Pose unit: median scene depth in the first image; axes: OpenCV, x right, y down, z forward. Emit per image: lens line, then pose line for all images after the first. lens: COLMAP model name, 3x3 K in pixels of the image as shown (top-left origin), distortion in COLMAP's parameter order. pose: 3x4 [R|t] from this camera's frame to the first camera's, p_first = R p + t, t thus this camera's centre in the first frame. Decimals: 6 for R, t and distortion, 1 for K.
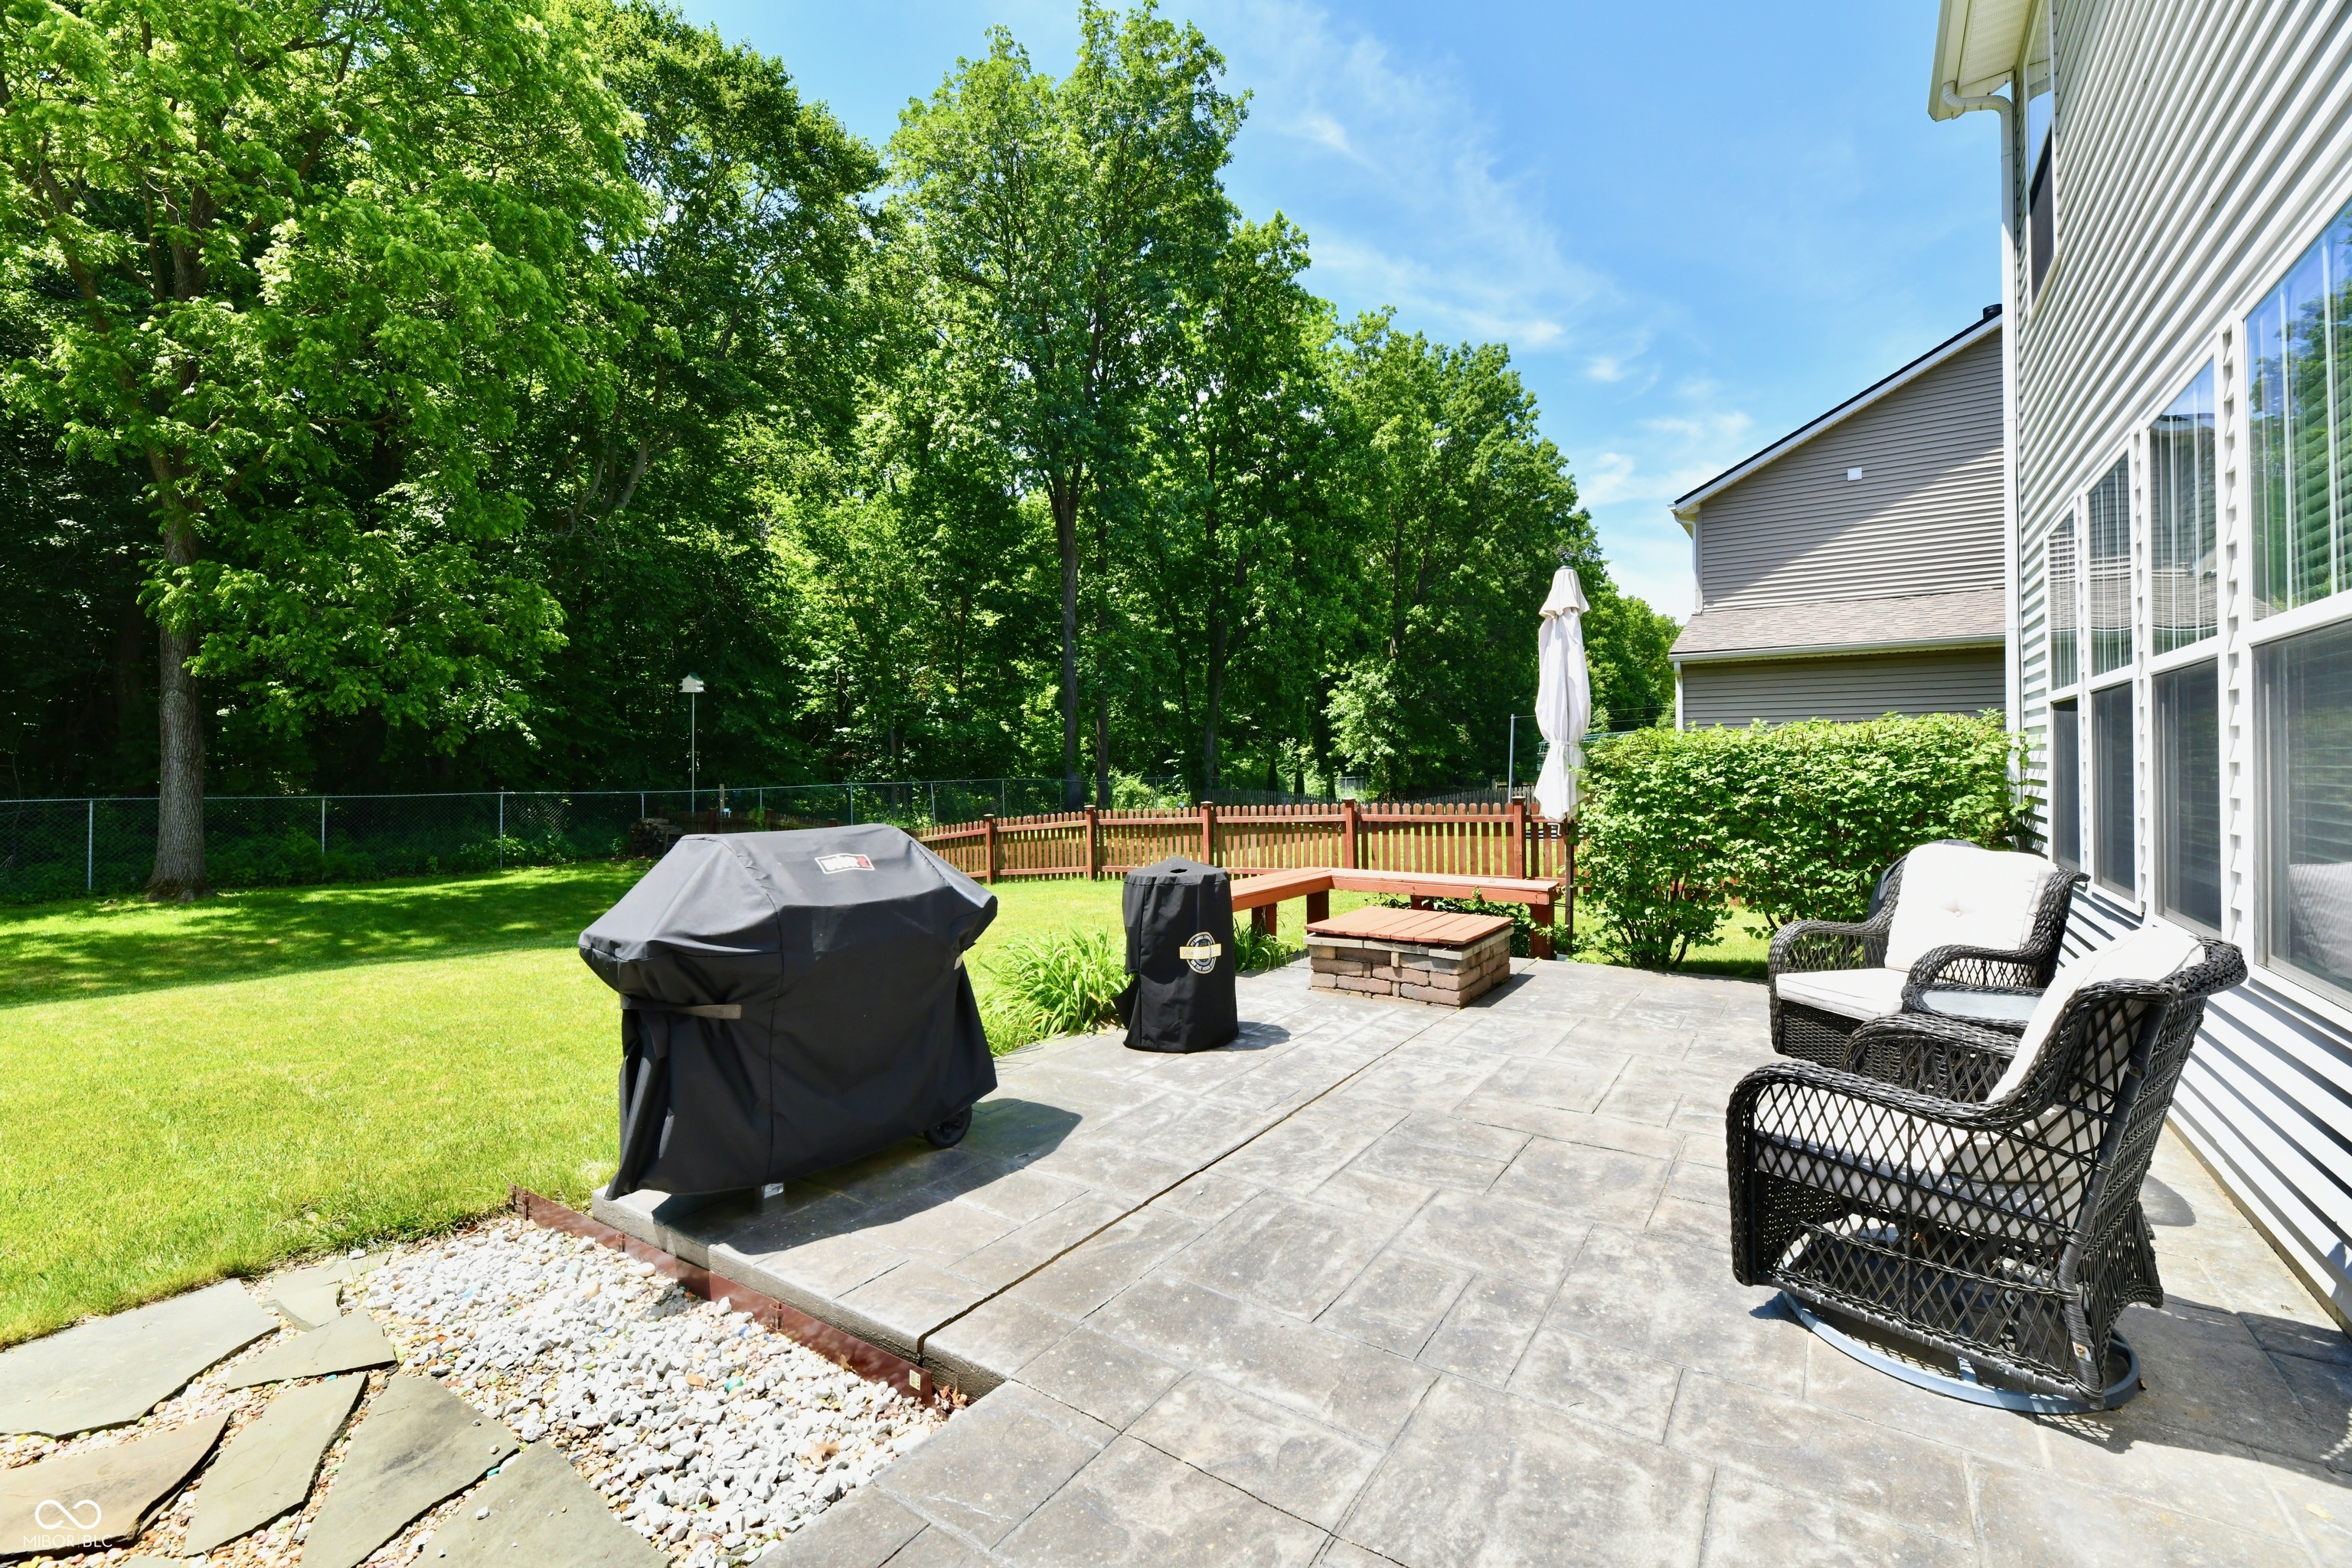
lens RADIAL K [[963.1, 0, 1189.7], [0, 963.1, 757.9], [0, 0, 1]] dist [-0.002733, -0.000940]
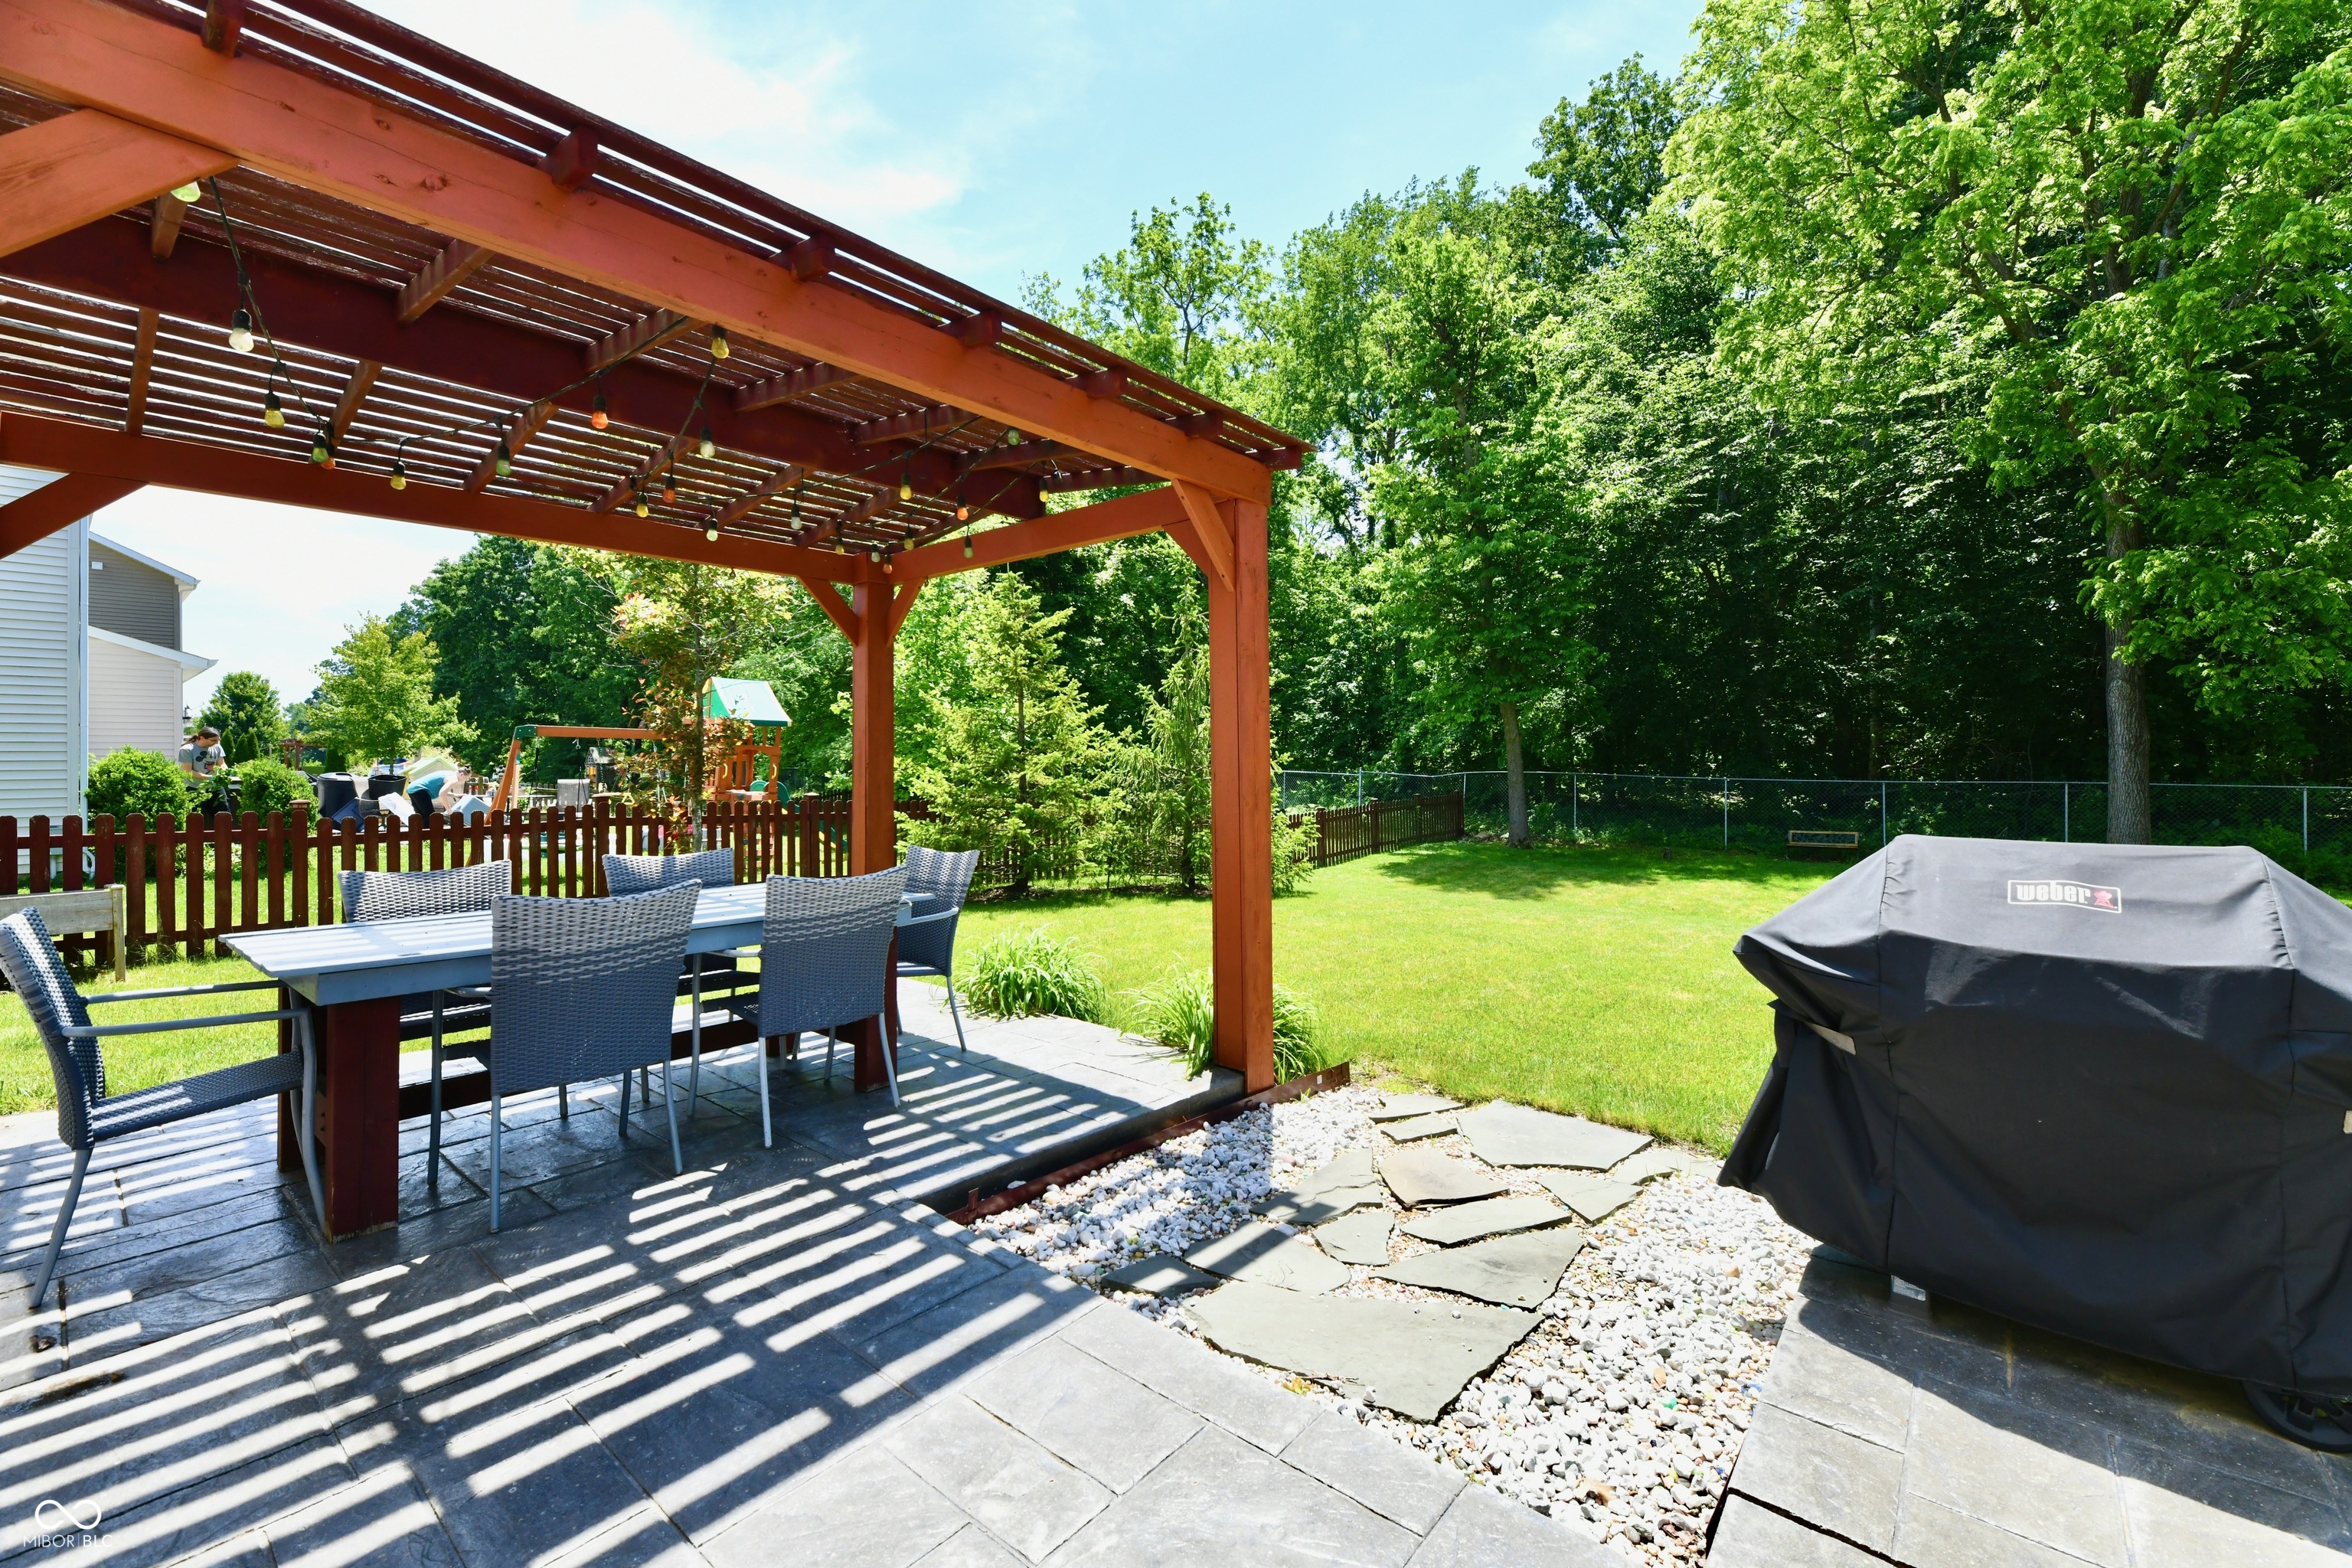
lens RADIAL K [[963.1, 0, 1189.7], [0, 963.1, 757.9], [0, 0, 1]] dist [-0.002733, -0.000940]
pose [[-0.088886, 0.002513, -0.996039, 0.405840], [0.012604, 0.999920, 0.001398, 0.004051], [0.995962, -0.012429, -0.088911, 0.490081]]
